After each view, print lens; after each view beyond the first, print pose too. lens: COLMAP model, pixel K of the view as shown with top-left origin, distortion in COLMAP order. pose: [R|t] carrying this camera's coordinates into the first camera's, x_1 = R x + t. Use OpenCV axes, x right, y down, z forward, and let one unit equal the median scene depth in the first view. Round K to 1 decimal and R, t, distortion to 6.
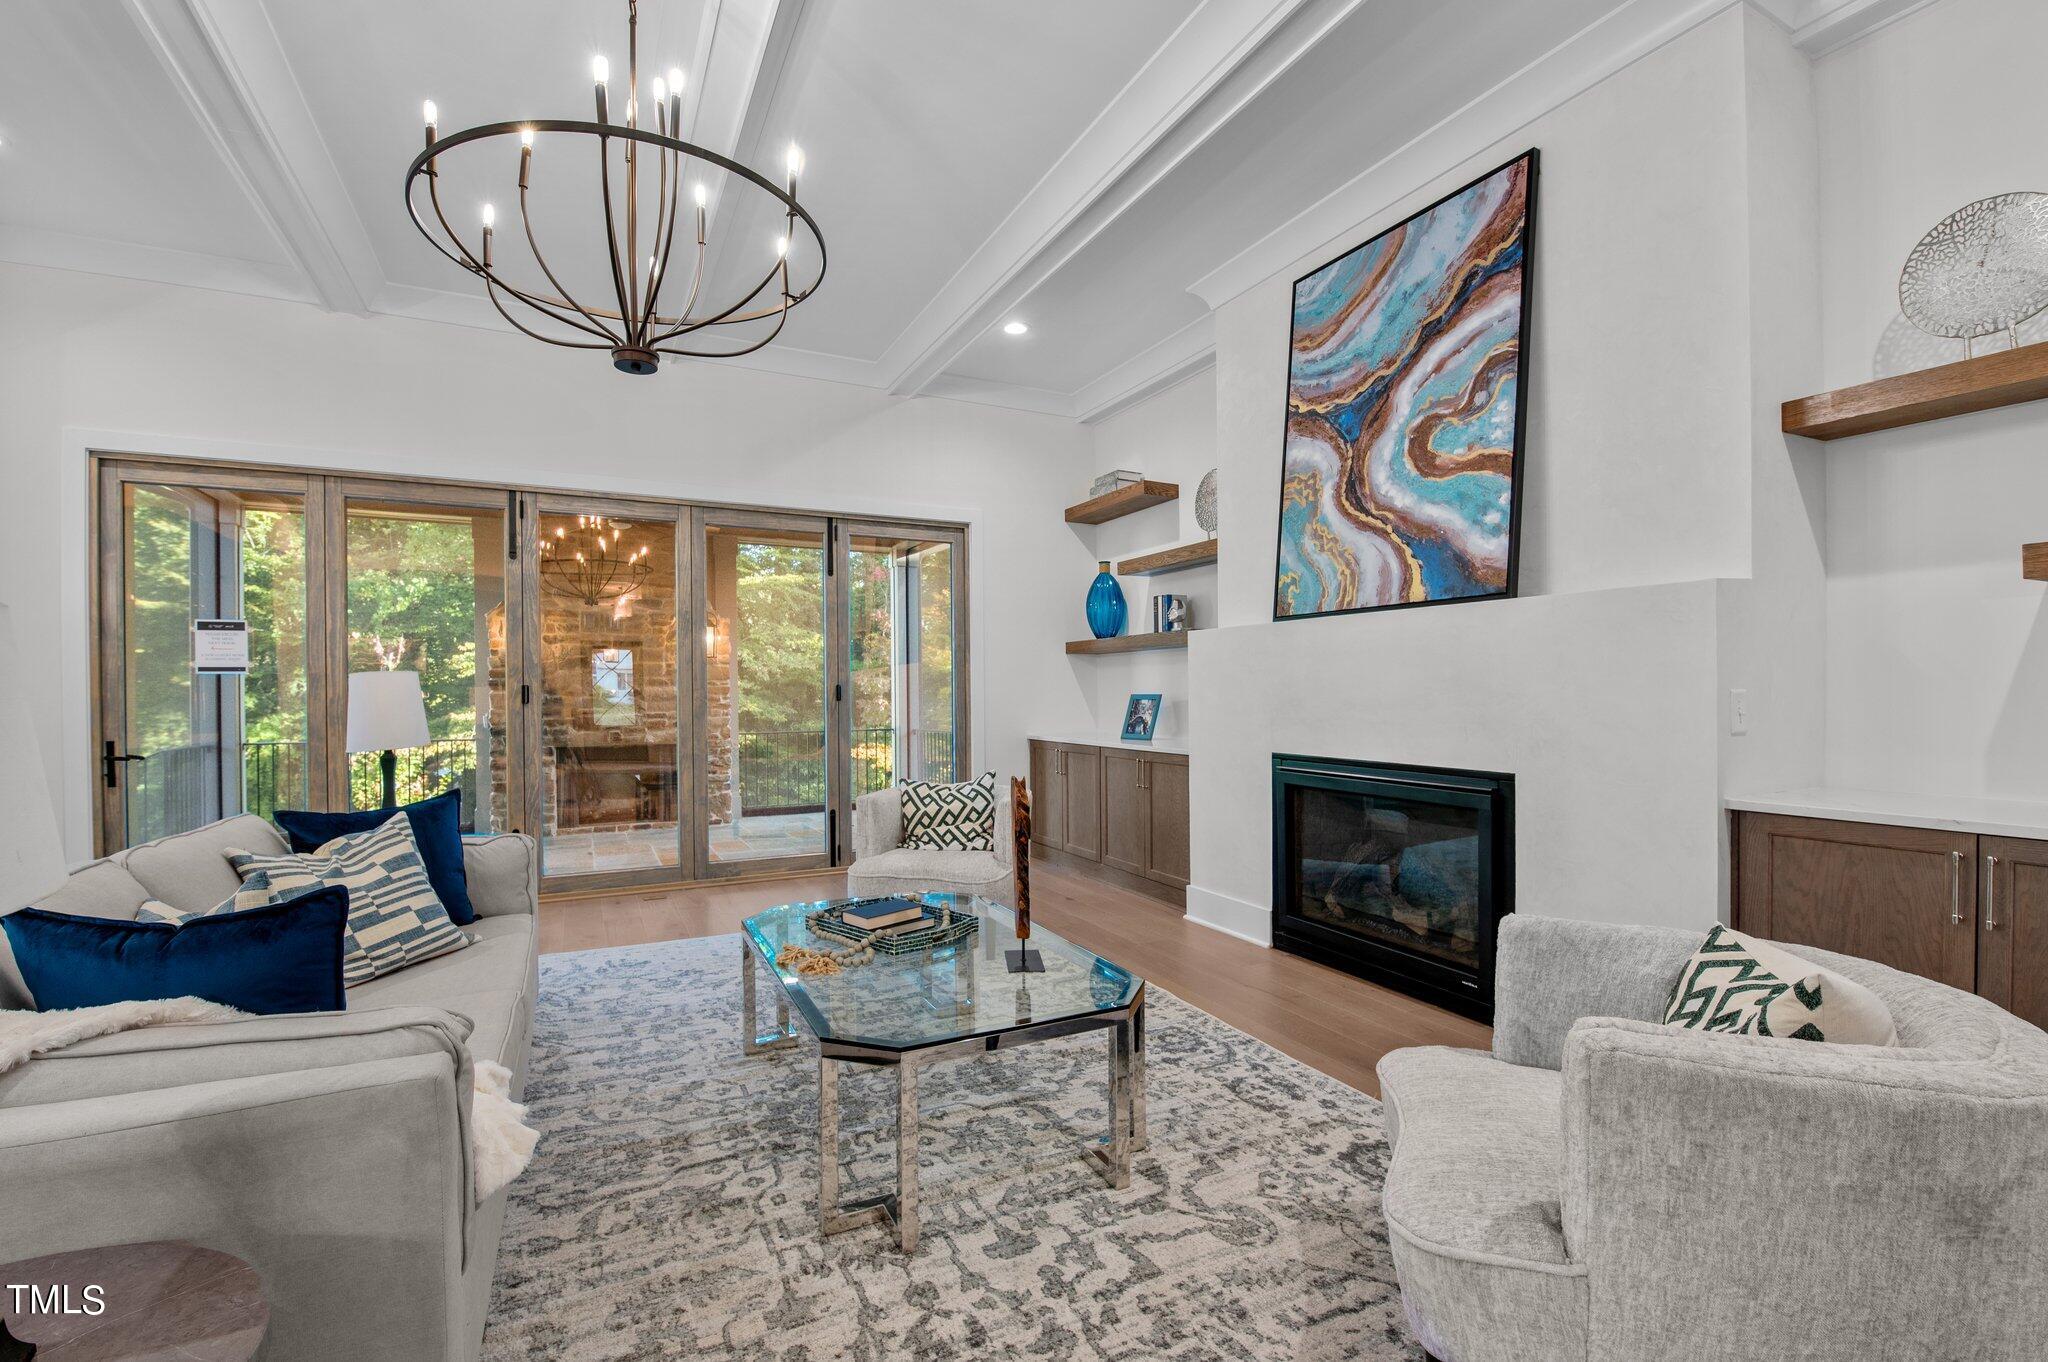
lens RADIAL K [[892.2, 0, 1004.4], [0, 892.2, 696.6], [0, 0, 1]] dist [0.008710, -0.005749]
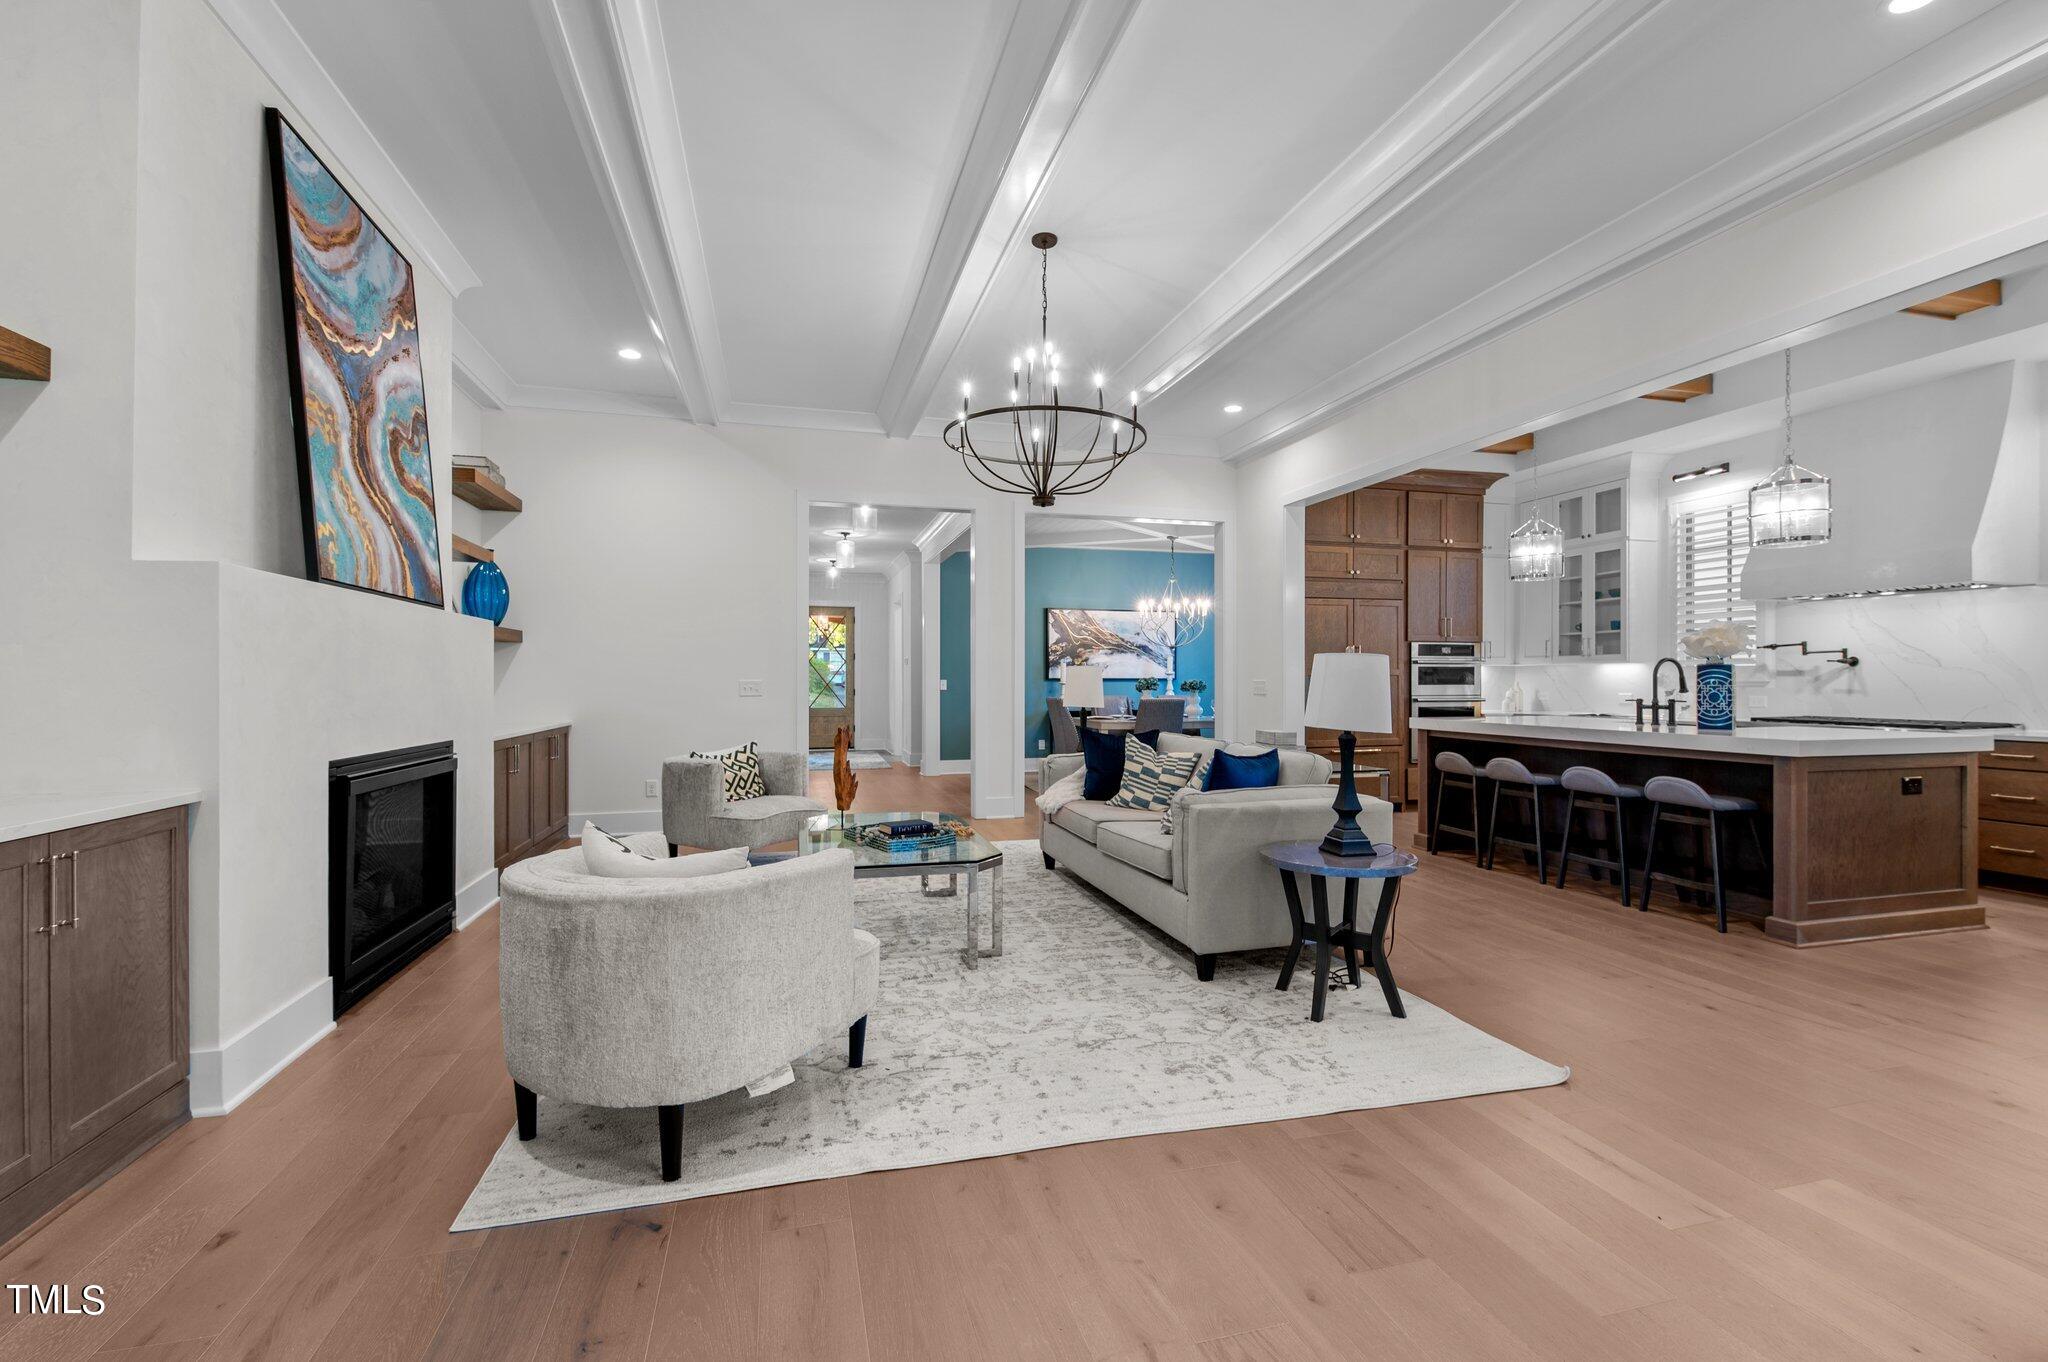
lens RADIAL K [[892.2, 0, 1011.3], [0, 892.2, 680.0], [0, 0, 1]] dist [0.008710, -0.005749]
pose [[-0.982354, 0.005808, 0.186941, -0.395951], [0.006165, 0.999980, 0.001333, -0.001646], [-0.186929, 0.002462, -0.982370, 1.631959]]
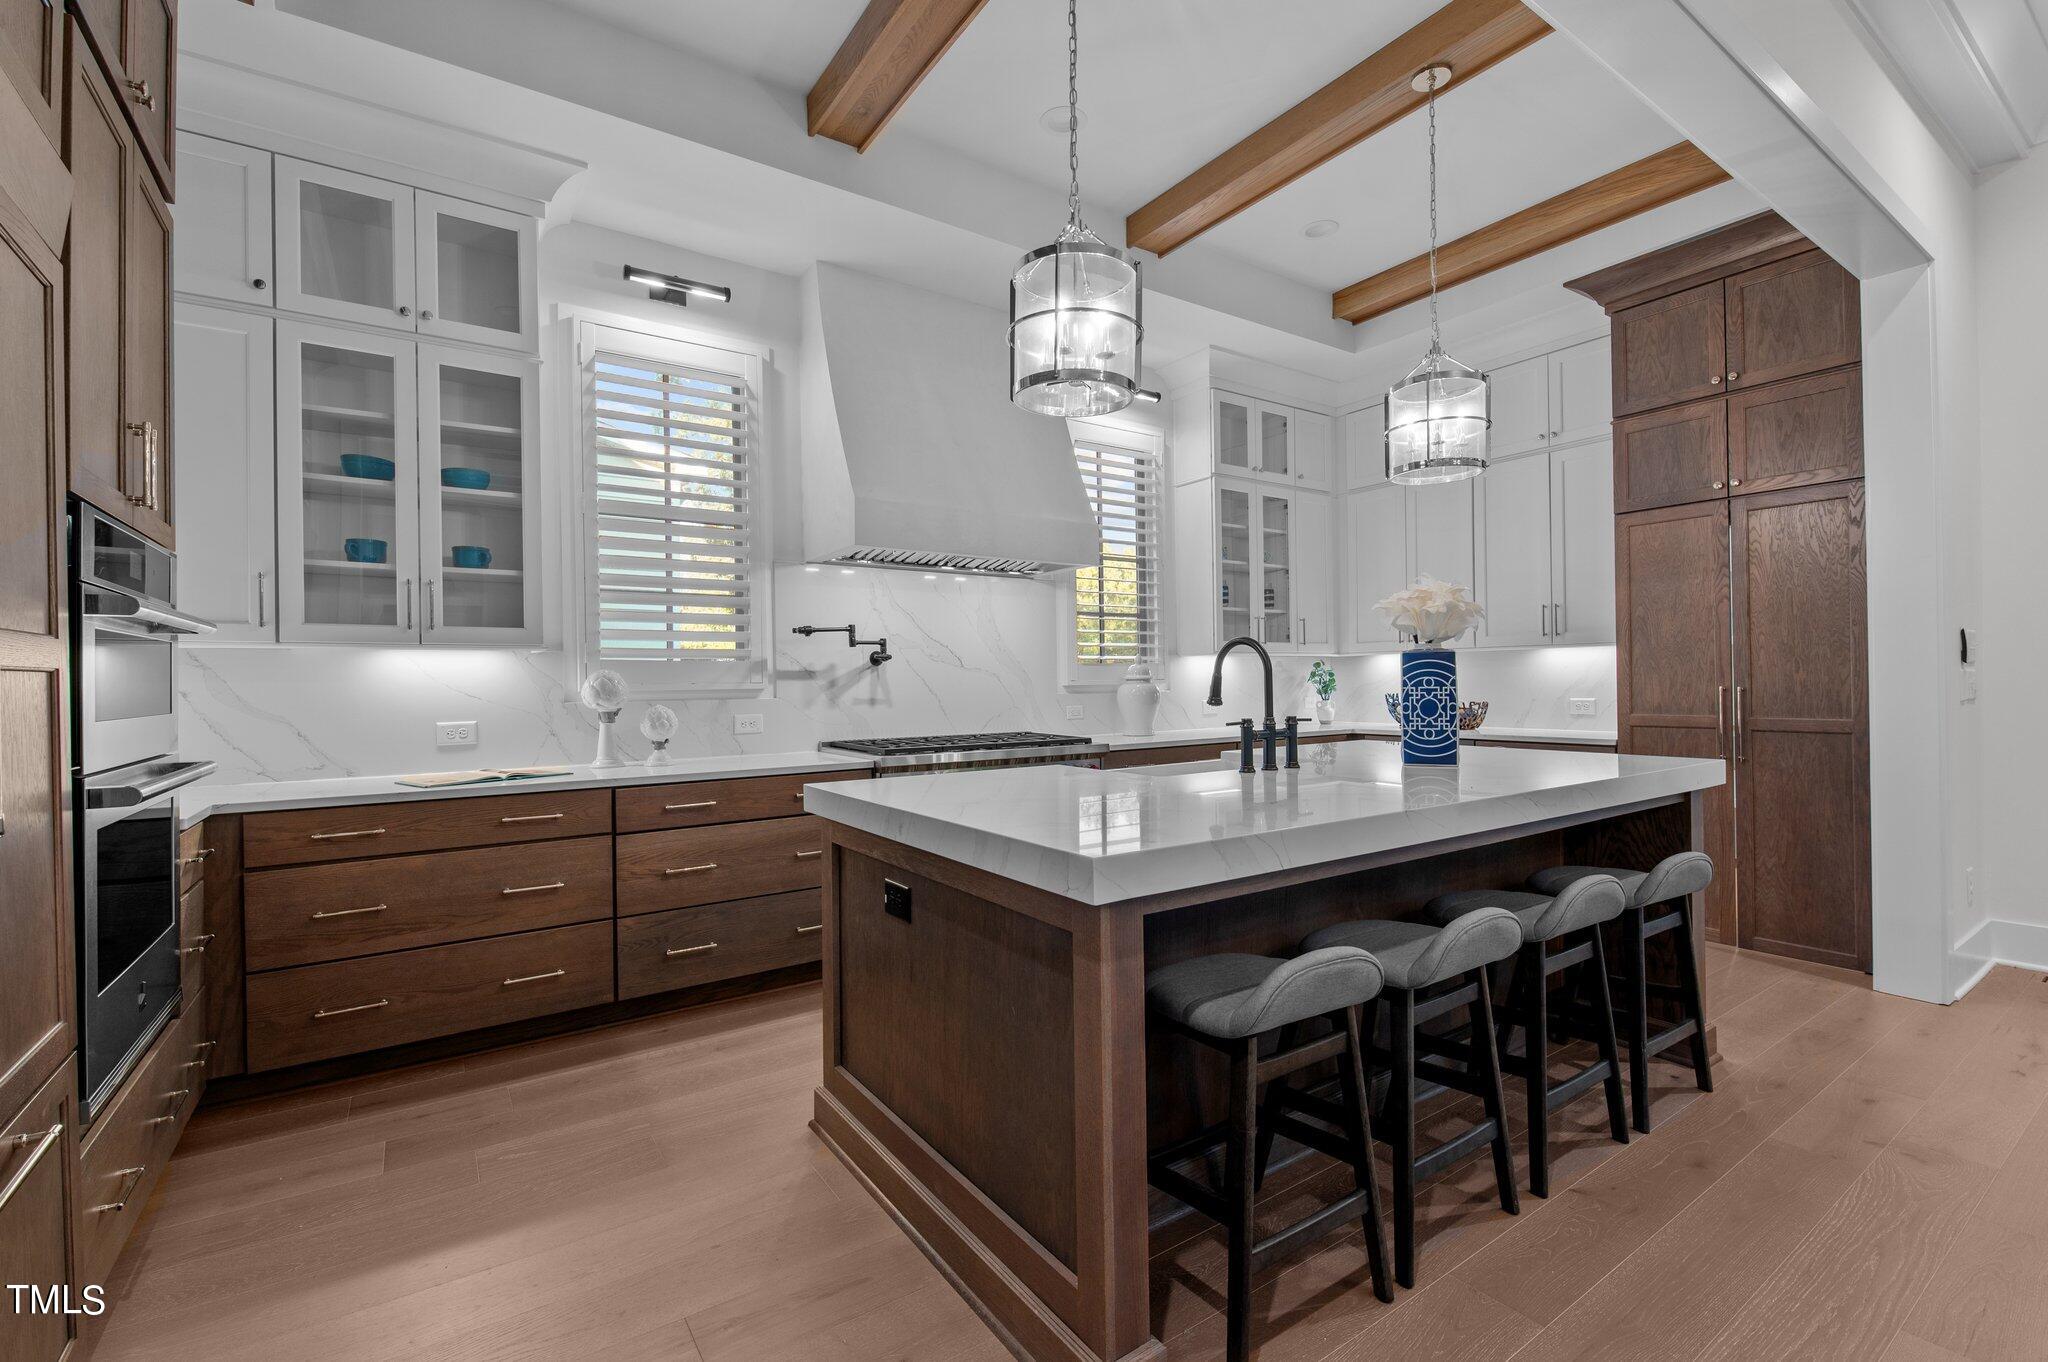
lens RADIAL K [[892.2, 0, 1004.7], [0, 892.2, 674.8], [0, 0, 1]] dist [0.008710, -0.005749]
pose [[0.140509, -0.005928, -0.990062, -0.456354], [0.009793, 0.999941, -0.004598, 0.003327], [0.990031, -0.009049, 0.140559, -0.106237]]
